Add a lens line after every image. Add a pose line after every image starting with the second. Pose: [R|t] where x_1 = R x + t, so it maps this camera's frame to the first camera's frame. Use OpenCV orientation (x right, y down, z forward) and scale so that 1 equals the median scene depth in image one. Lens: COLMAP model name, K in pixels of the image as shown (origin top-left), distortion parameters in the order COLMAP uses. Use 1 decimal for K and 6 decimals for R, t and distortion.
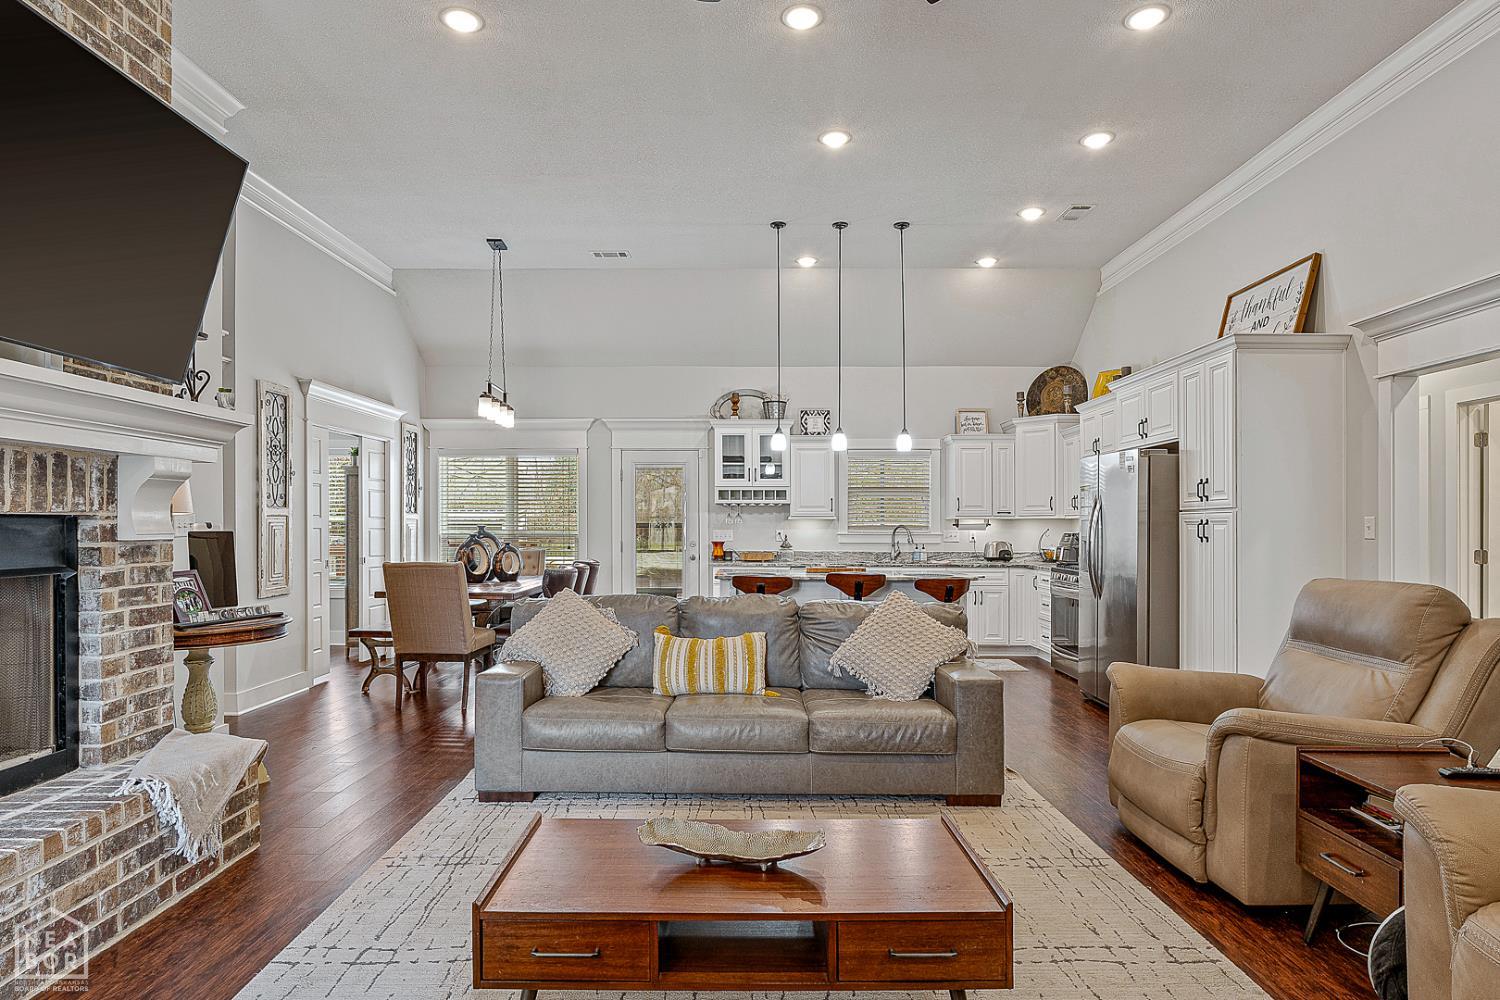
lens RADIAL K [[824.4, 0, 746.7], [0, 824.4, 512.3], [0, 0, 1]] dist [0.016415, 0.001472]
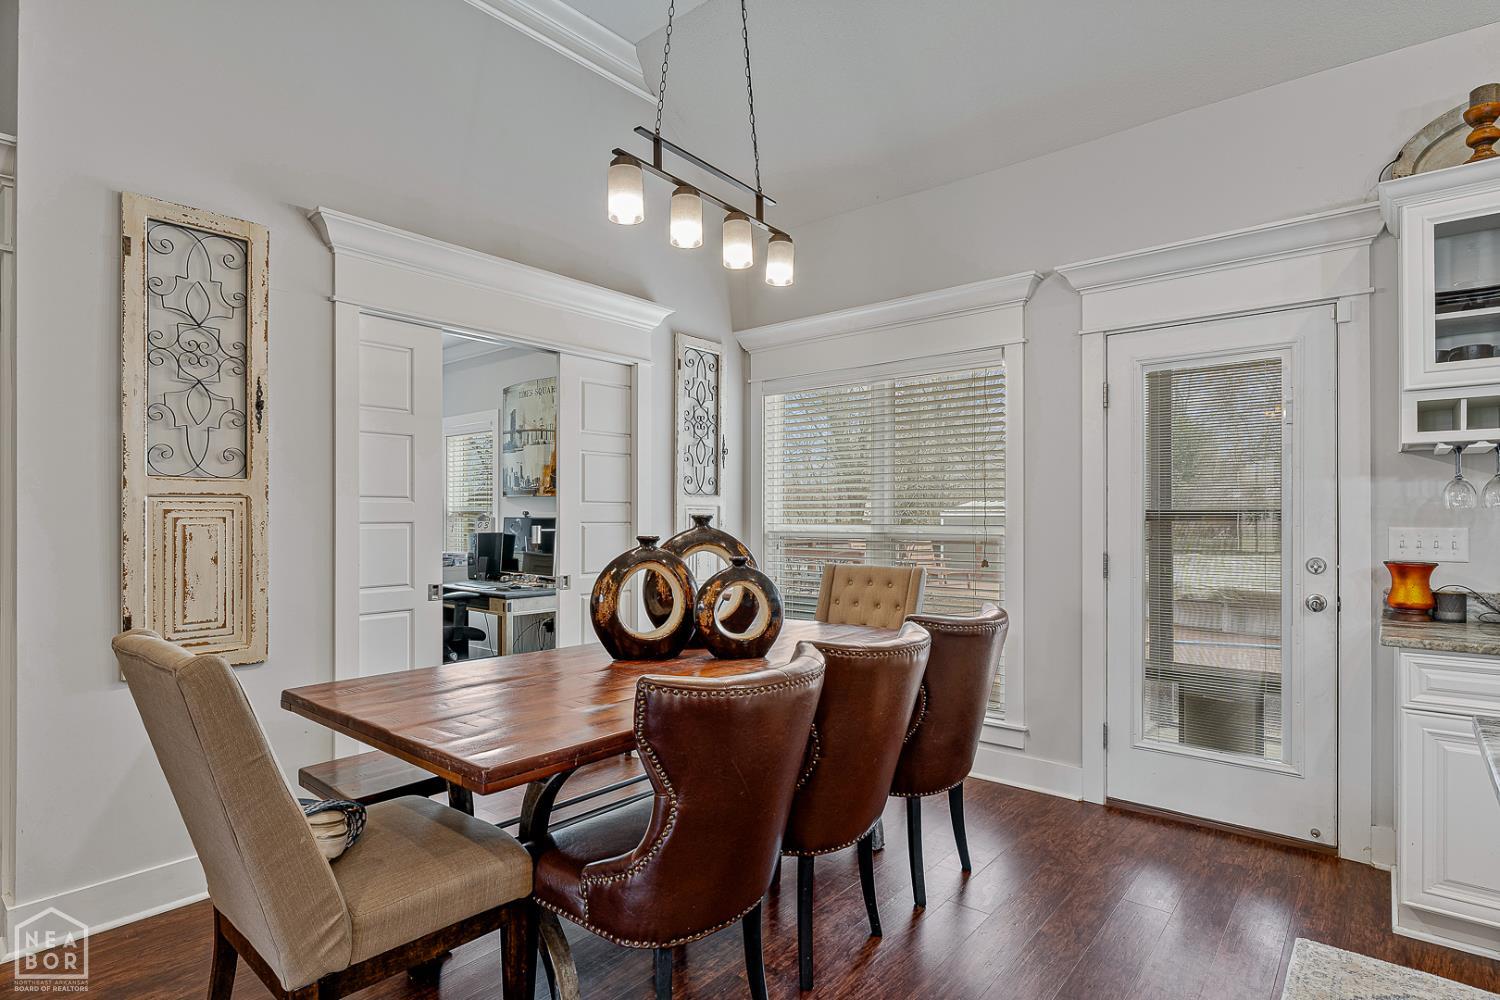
lens RADIAL K [[772.4, 0, 752.4], [0, 772.4, 520.8], [0, 0, 1]] dist [0.013501, -0.001456]
pose [[0.769257, 0.001581, -0.638937, -0.041271], [0.012394, 0.999772, 0.017396, 0.010794], [0.638819, -0.021301, 0.769062, 0.642671]]
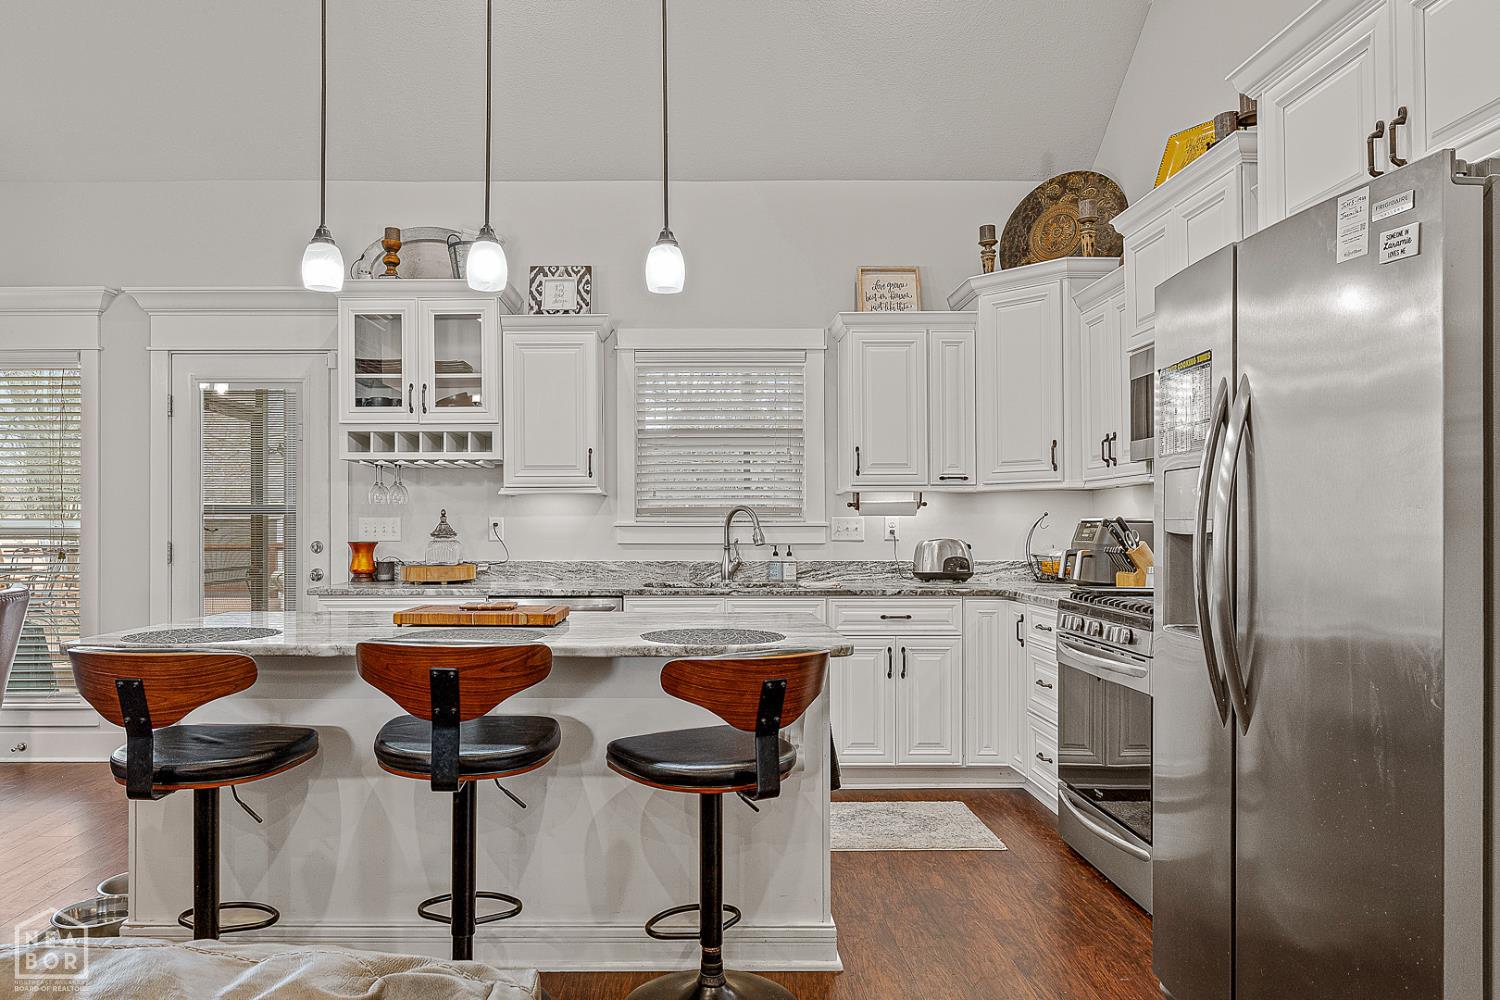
lens RADIAL K [[965.0, 0, 690.3], [0, 965.0, 508.1], [0, 0, 1]] dist [-0.005454, 0.002711]
pose [[0.999927, -0.003168, 0.011625, 0.163365], [0.003165, 0.999995, 0.000239, 0.017906], [-0.011626, -0.000203, 0.999932, 0.476366]]
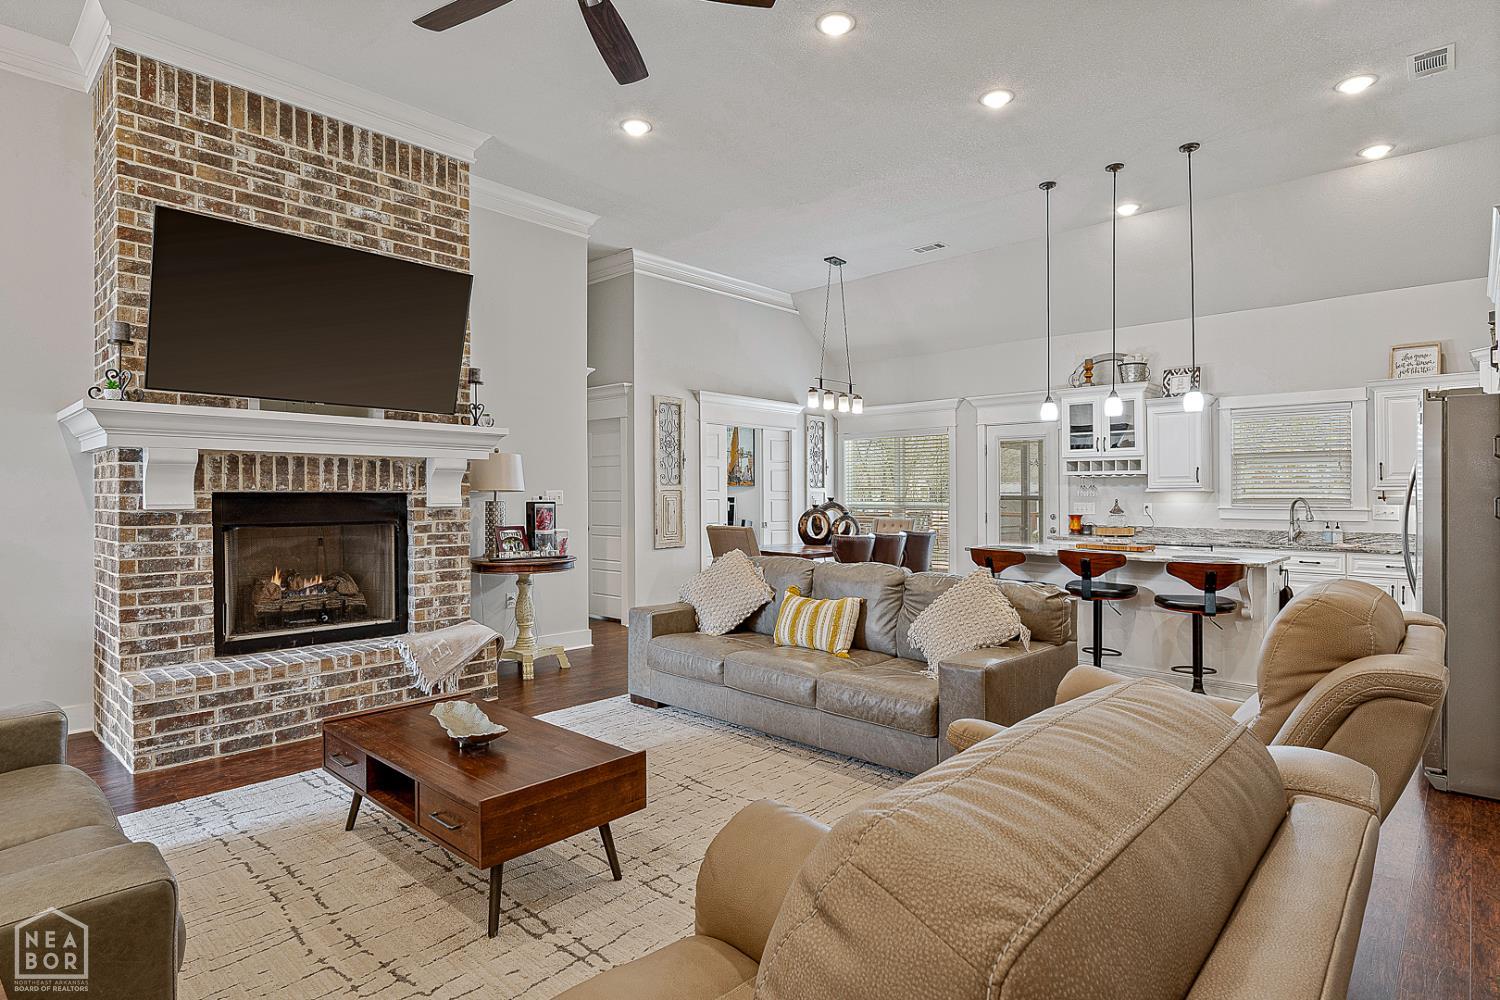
lens RADIAL K [[772.4, 0, 783.3], [0, 772.4, 489.0], [0, 0, 1]] dist [0.013501, -0.001456]
pose [[0.757394, -0.004955, -0.652939, 0.326709], [0.009221, 0.999953, 0.003107, -0.000667], [0.652893, -0.008374, 0.757404, 0.095498]]
